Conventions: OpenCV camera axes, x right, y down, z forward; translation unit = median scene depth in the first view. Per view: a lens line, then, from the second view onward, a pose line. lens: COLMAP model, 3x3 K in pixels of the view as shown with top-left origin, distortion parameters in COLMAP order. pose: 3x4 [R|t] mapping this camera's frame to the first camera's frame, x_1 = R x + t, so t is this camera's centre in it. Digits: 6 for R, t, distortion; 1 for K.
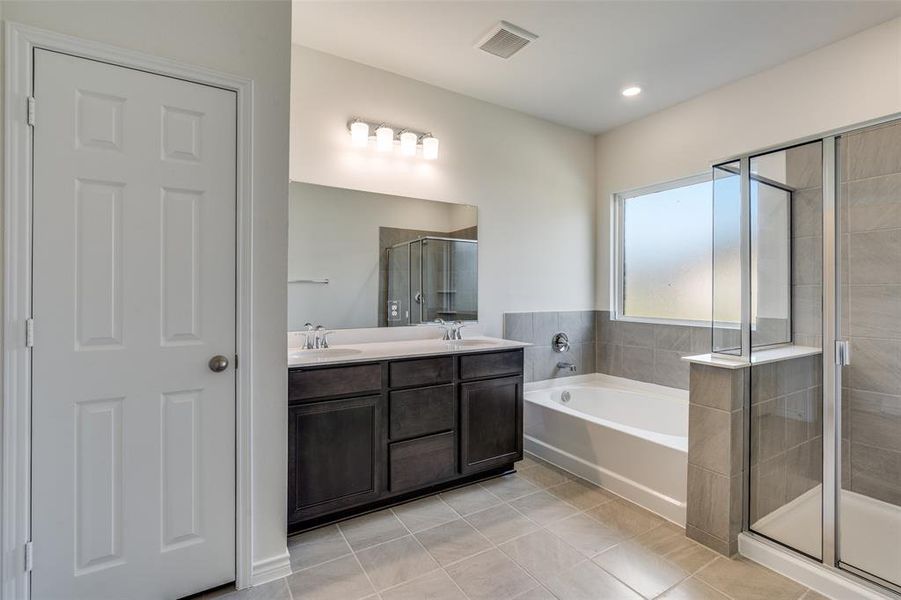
lens RADIAL K [[412.8, 0, 452.4], [0, 412.8, 296.5], [0, 0, 1]] dist [-0.003282, -0.001091]
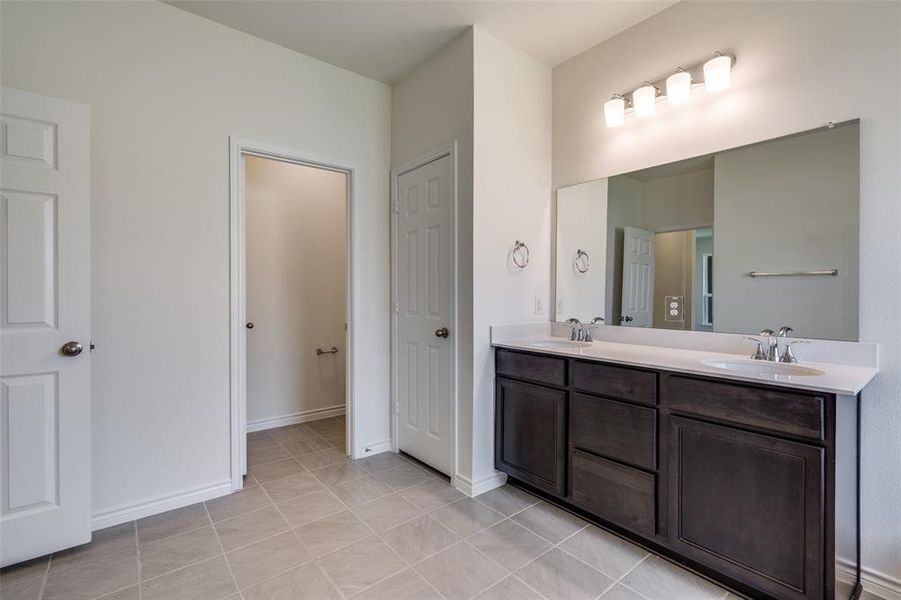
lens RADIAL K [[412.8, 0, 452.4], [0, 412.8, 296.3], [0, 0, 1]] dist [-0.003282, -0.001091]
pose [[0.134966, 0.007465, -0.990822, 0.692619], [-0.006847, 0.999955, 0.006601, 0.009476], [0.990827, 0.005893, 0.135011, 0.567206]]
